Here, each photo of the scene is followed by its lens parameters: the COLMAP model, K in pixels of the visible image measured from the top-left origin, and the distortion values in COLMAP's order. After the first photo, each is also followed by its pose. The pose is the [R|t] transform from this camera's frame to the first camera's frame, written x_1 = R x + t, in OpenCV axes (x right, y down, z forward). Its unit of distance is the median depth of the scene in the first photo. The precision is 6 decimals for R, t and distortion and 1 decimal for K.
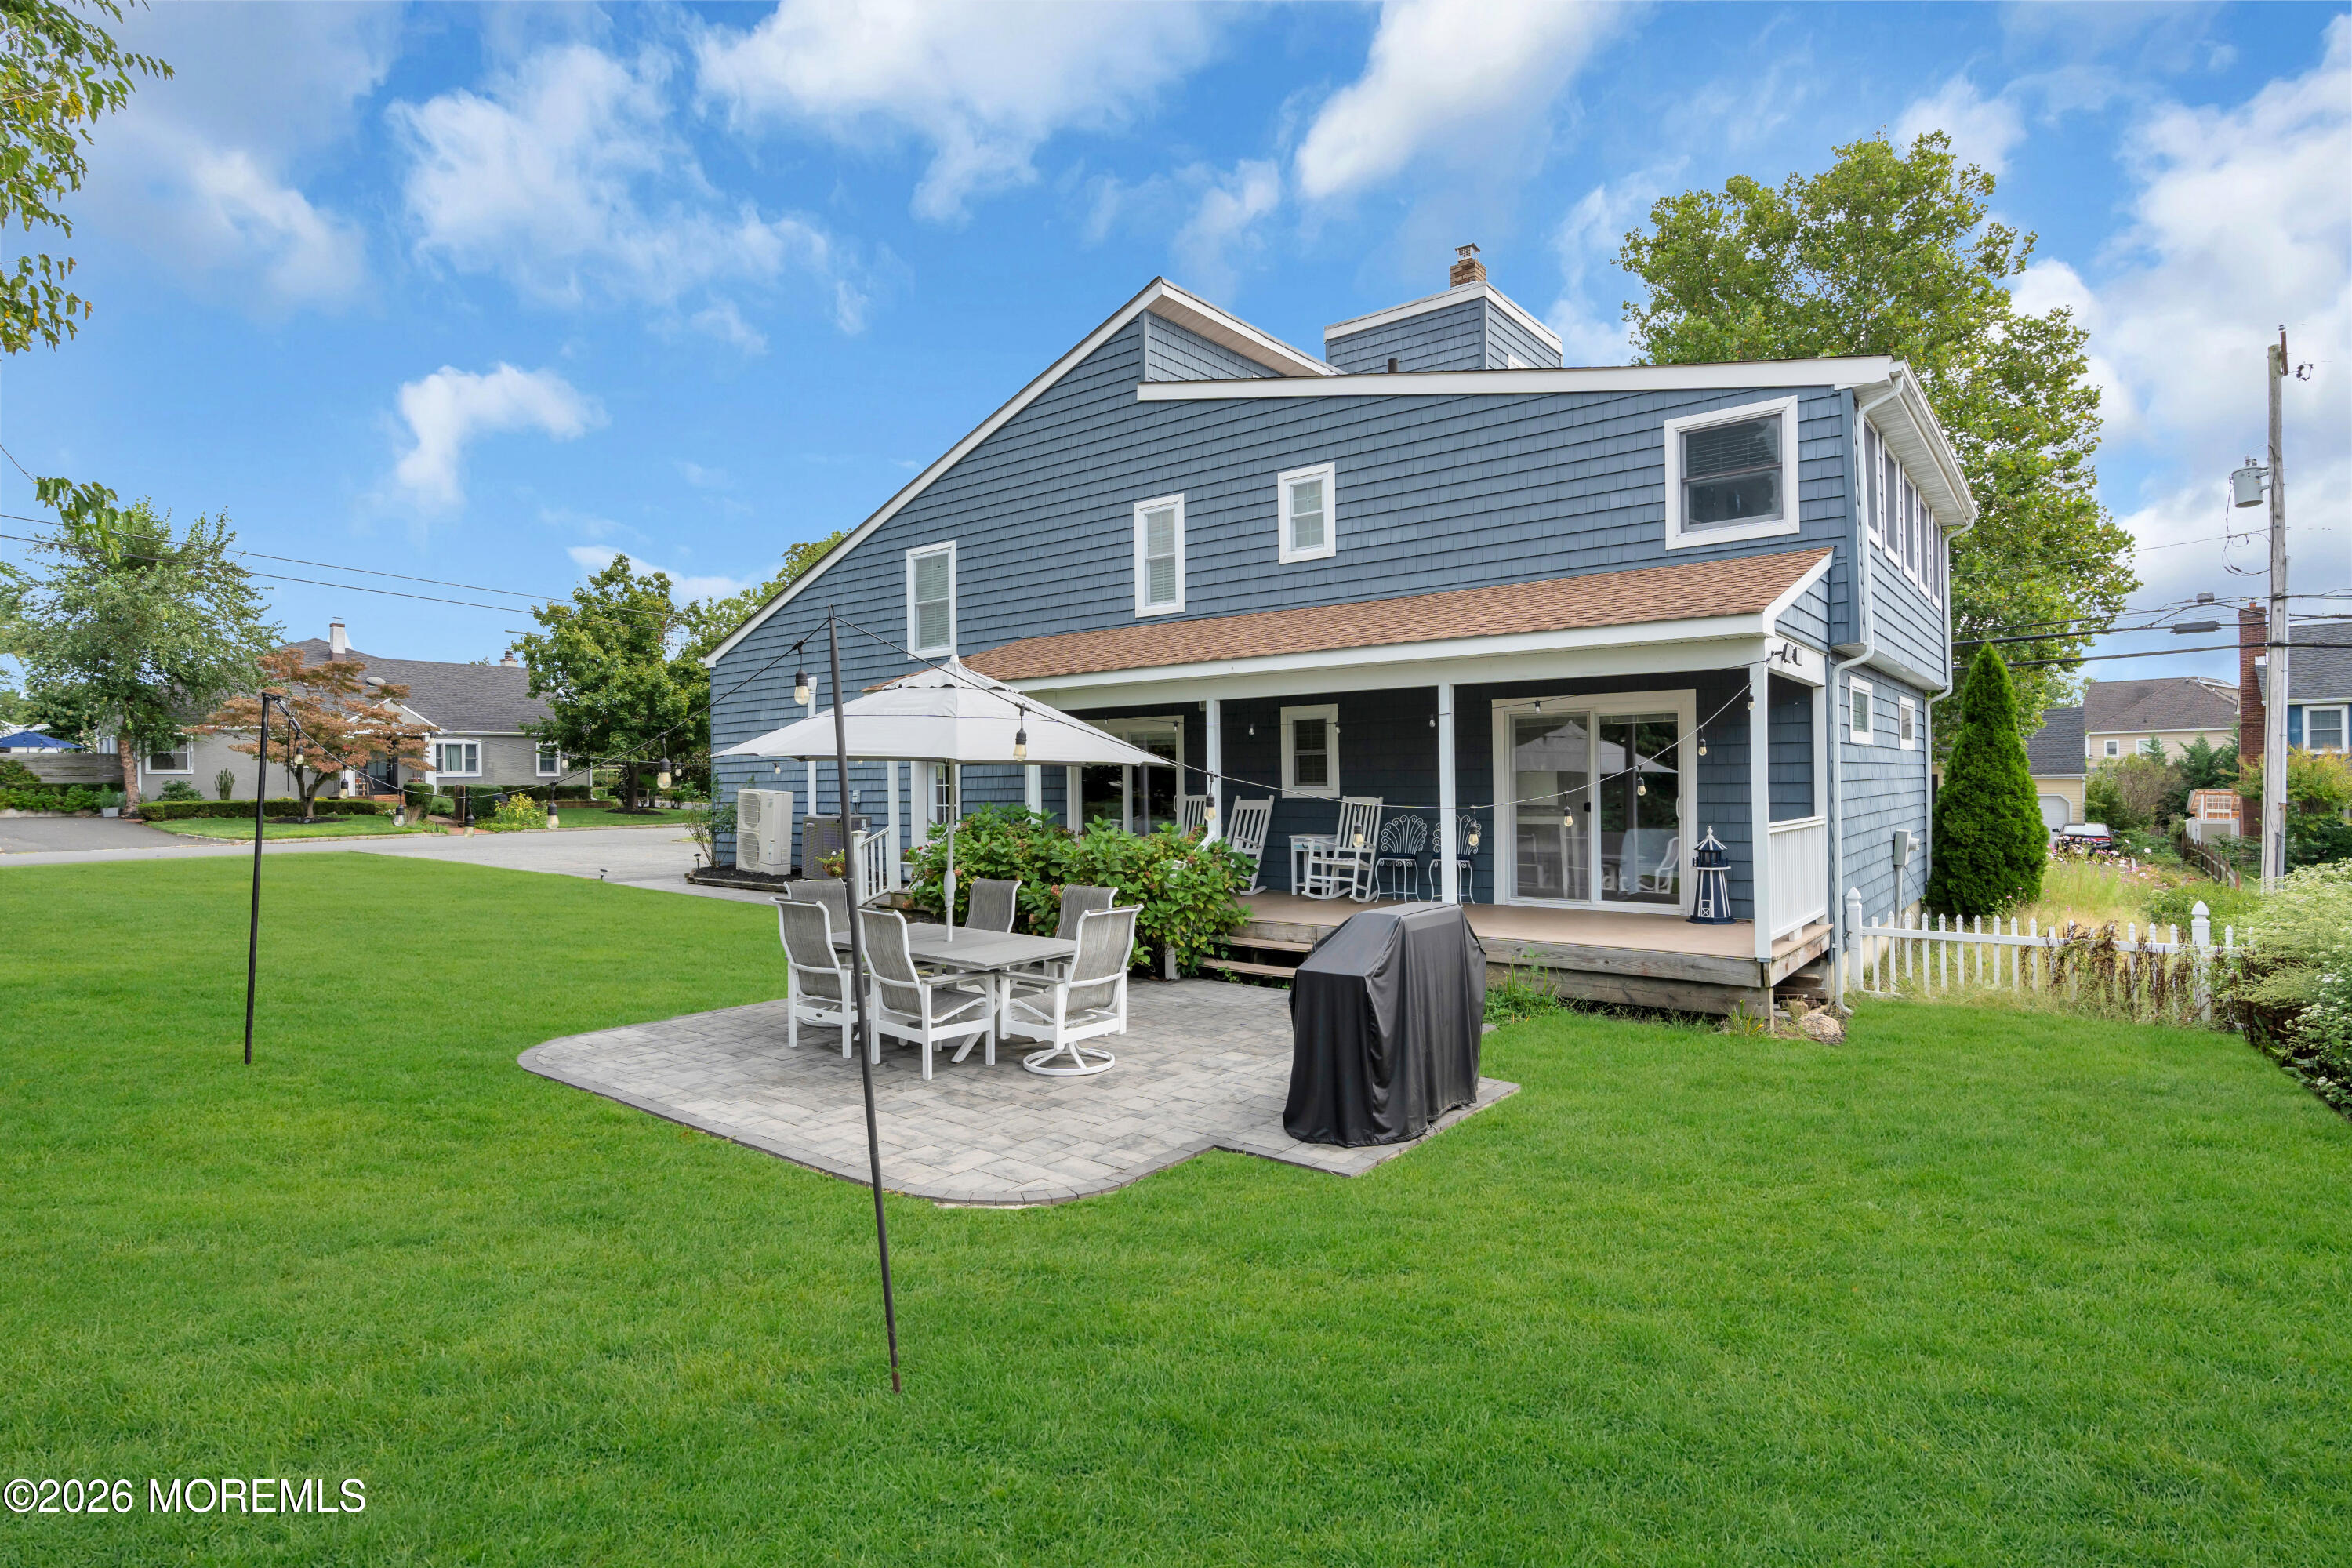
lens RADIAL K [[1181.8, 0, 1176.5], [0, 1181.8, 787.4], [0, 0, 1]] dist [0.000523, 0.000022]
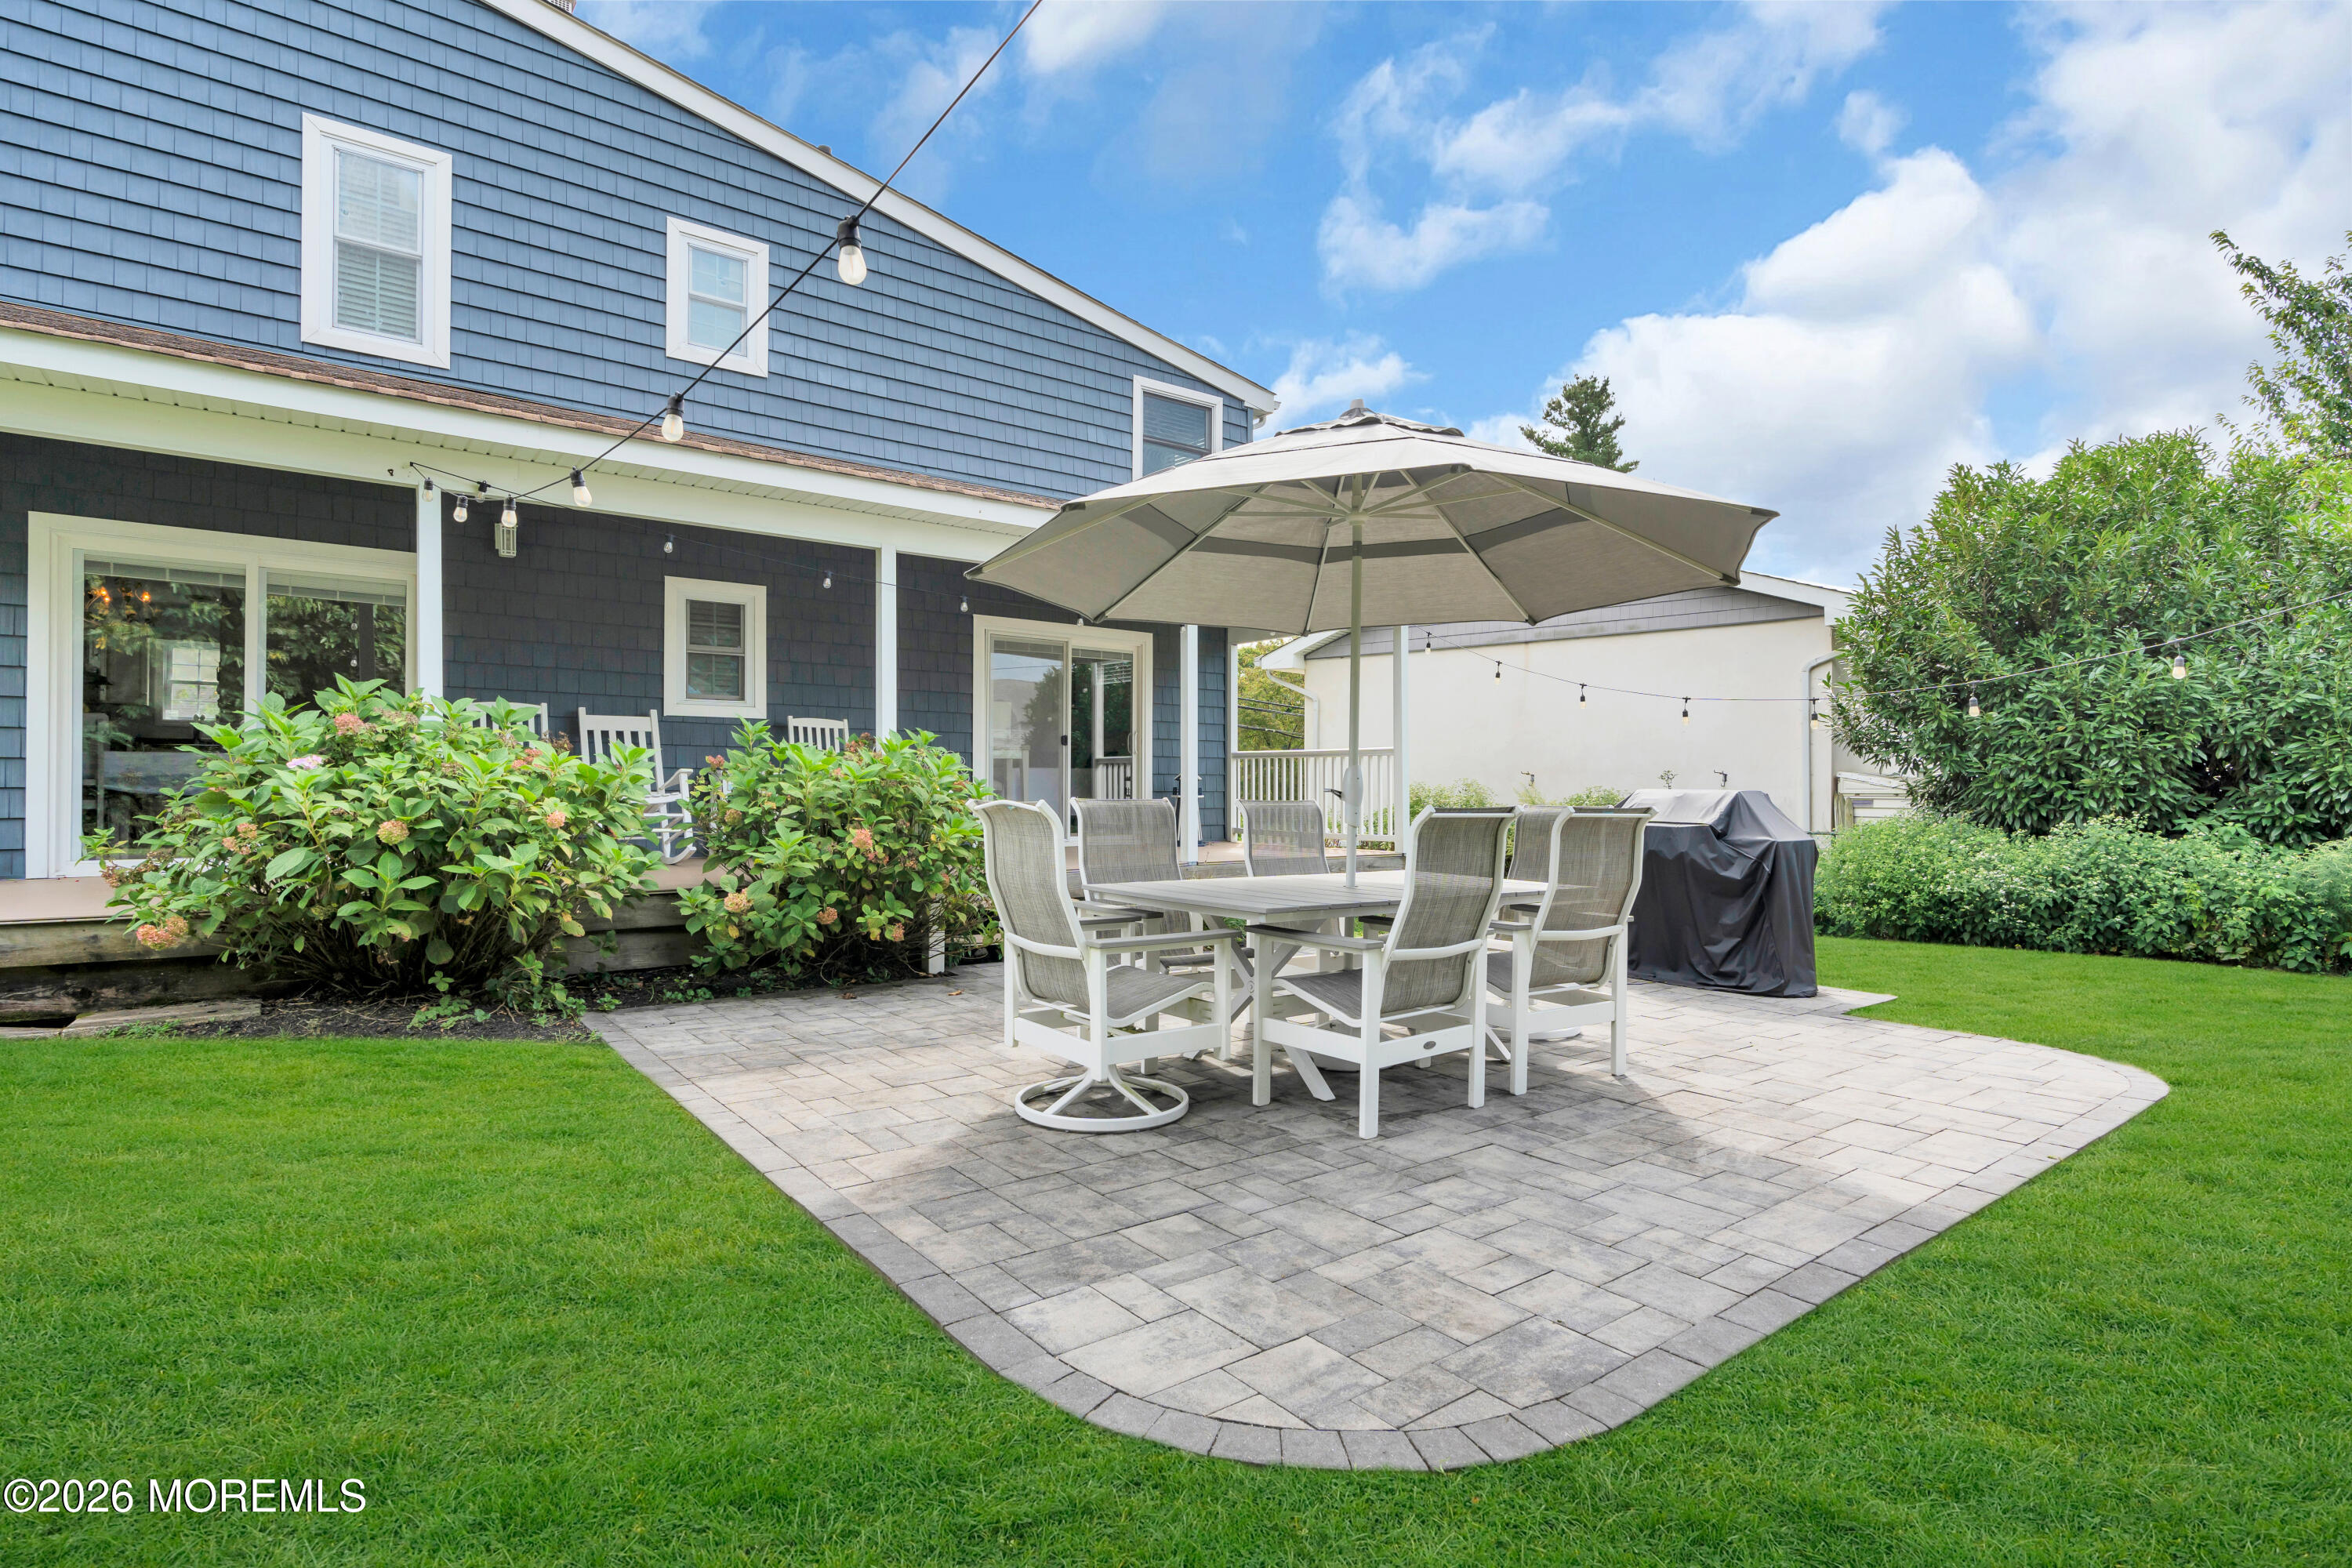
lens RADIAL K [[1153.3, 0, 1176.7], [0, 1153.3, 782.2], [0, 0, 1]] dist [-0.001201, -0.000049]
pose [[0.247825, 0.014559, 0.968696, -0.466655], [-0.006807, 0.999889, -0.013287, 0.054289], [-0.968781, -0.003301, 0.247896, 0.582137]]
